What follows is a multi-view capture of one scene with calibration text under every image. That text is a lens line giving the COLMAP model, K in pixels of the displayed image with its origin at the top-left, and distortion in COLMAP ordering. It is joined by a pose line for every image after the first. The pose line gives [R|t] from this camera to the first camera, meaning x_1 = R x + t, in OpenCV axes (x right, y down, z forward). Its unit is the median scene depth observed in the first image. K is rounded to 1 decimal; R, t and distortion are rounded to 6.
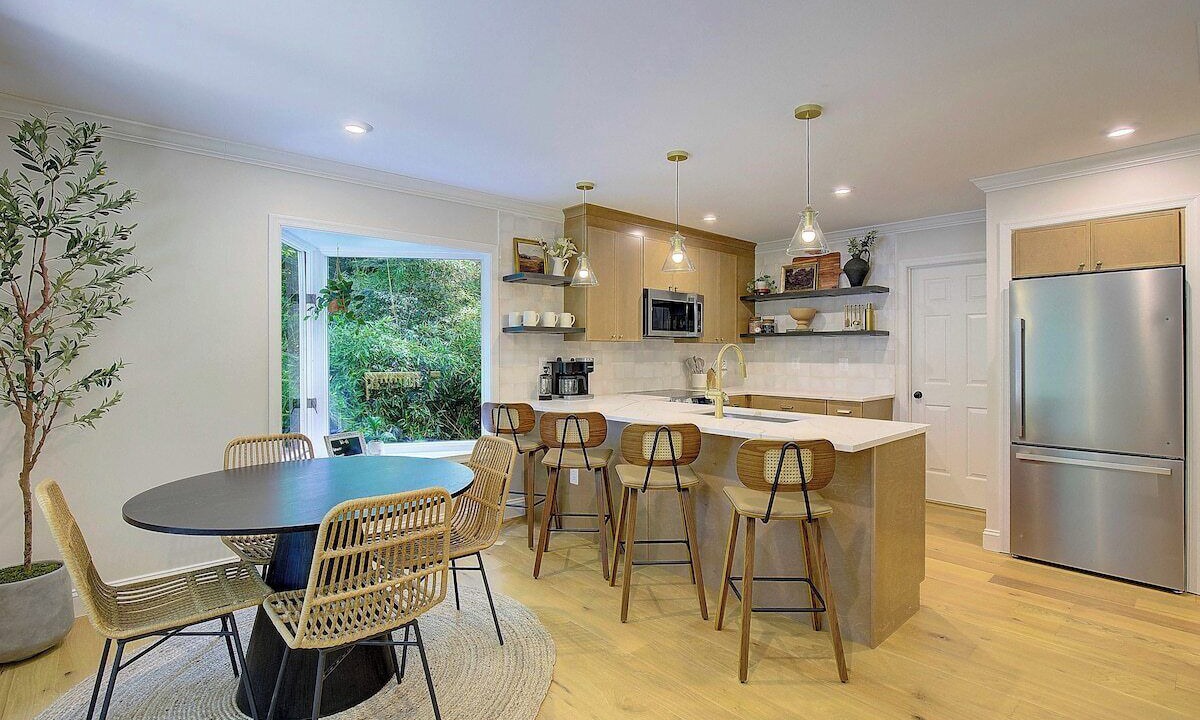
lens RADIAL K [[574.7, 0, 617.5], [0, 574.7, 347.0], [0, 0, 1]] dist [-0.016613, -0.000017]
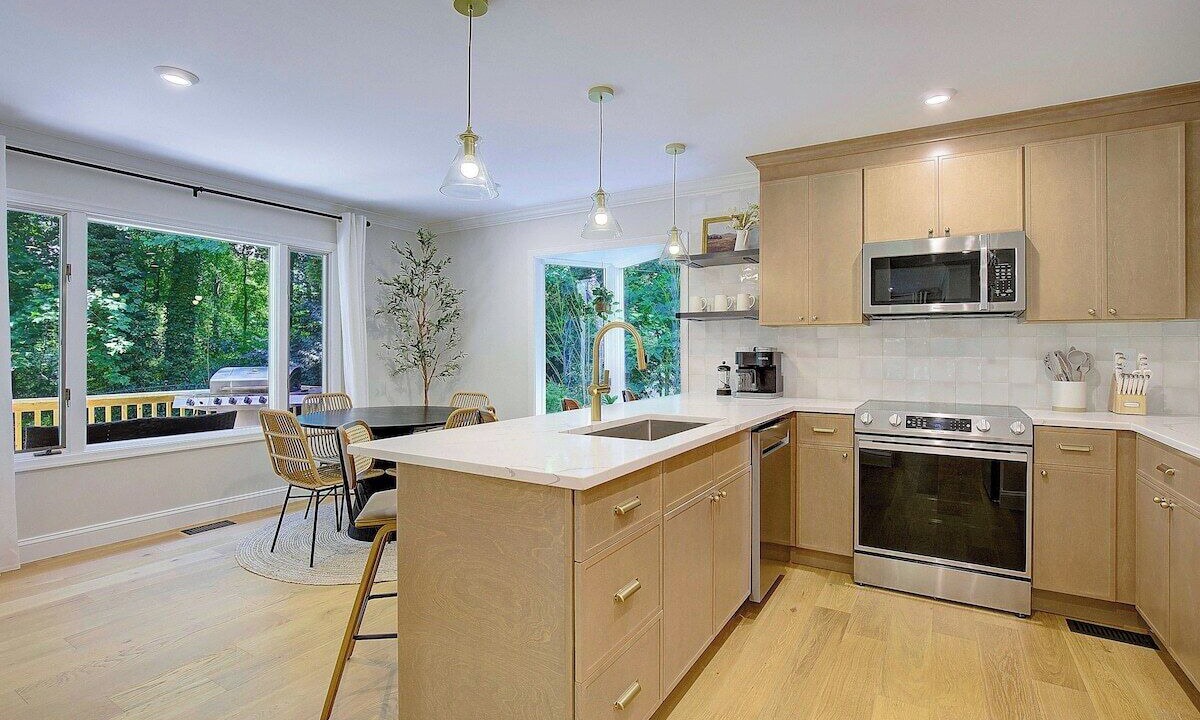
lens RADIAL K [[549.9, 0, 614.3], [0, 549.9, 349.0], [0, 0, 1]] dist [-0.024157, -0.000147]
pose [[0.280292, -0.001811, -0.959913, 0.547282], [0.002425, 0.999996, -0.001179, 0.019228], [0.959912, -0.001998, 0.280295, 0.517049]]
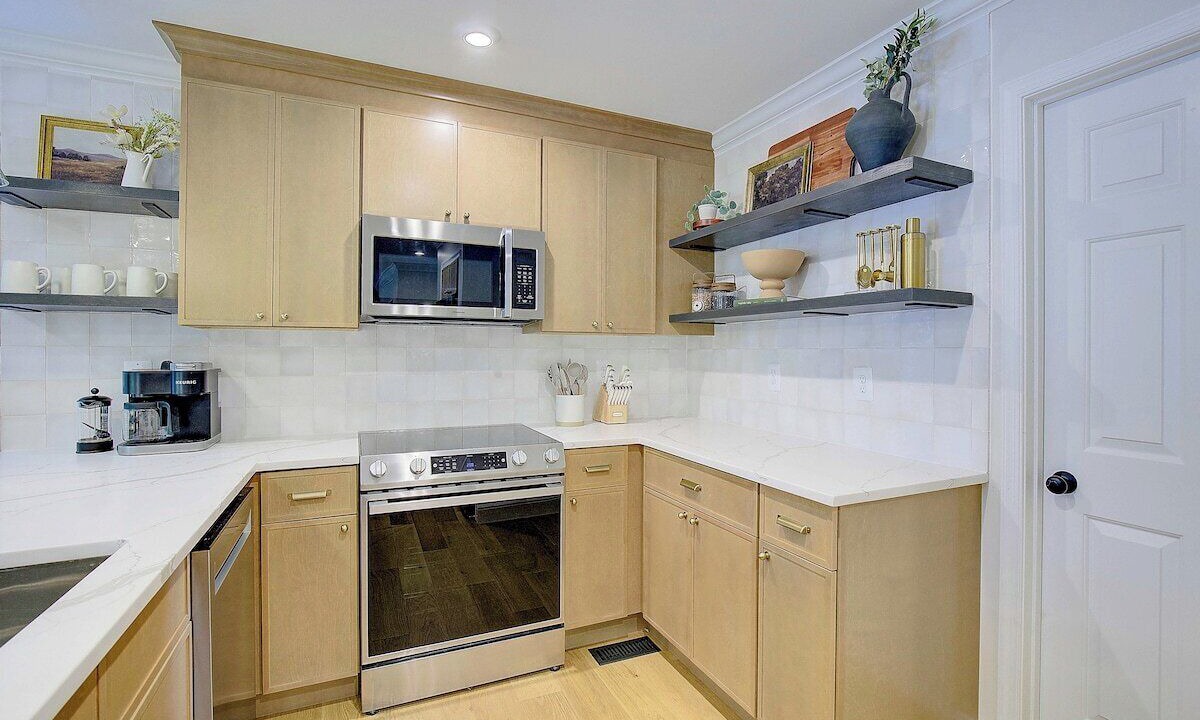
lens RADIAL K [[564.0, 0, 616.6], [0, 564.0, 348.8], [0, 0, 1]] dist [-0.018019, 0.001012]
pose [[0.952150, 0.000131, -0.305630, 0.366100], [0.000521, 0.999998, 0.002051, 0.006259], [0.305630, -0.002112, 0.952148, 0.596733]]
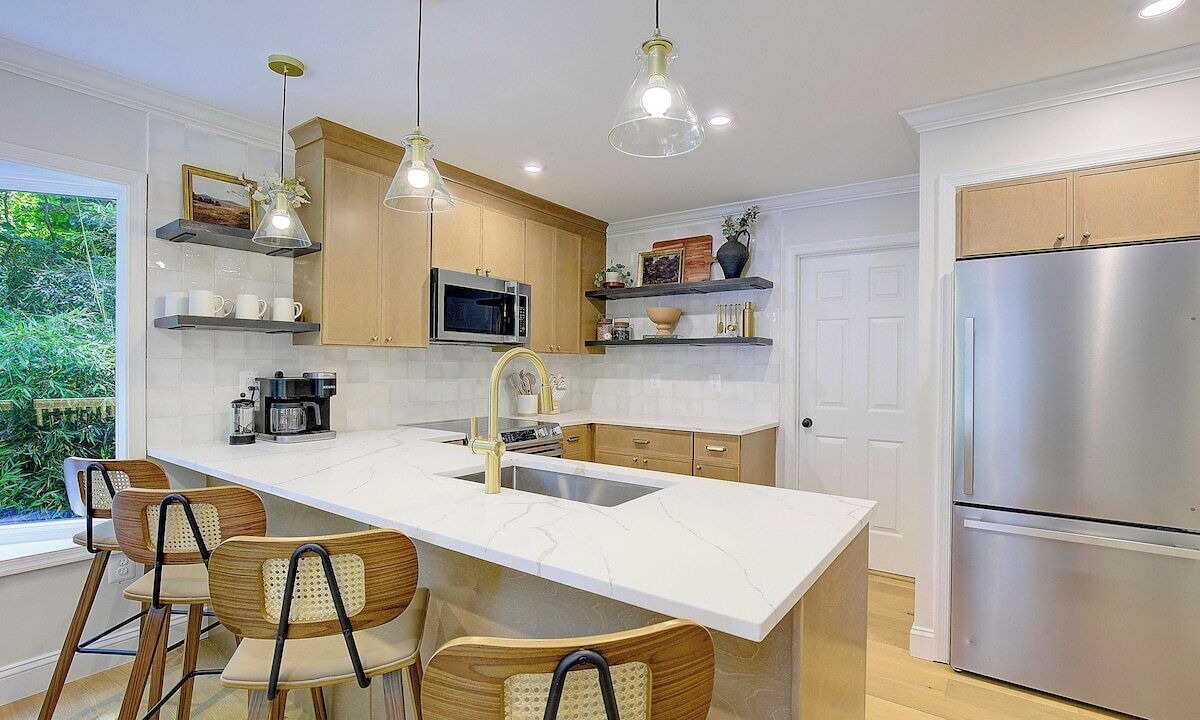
lens RADIAL K [[567.8, 0, 613.4], [0, 567.8, 363.7], [0, 0, 1]] dist [-0.019882, 0.000313]
pose [[0.978367, 0.007540, 0.206738, 0.110546], [-0.008517, 0.999956, 0.003836, 0.004237], [-0.206701, -0.005514, 0.978389, 0.302448]]
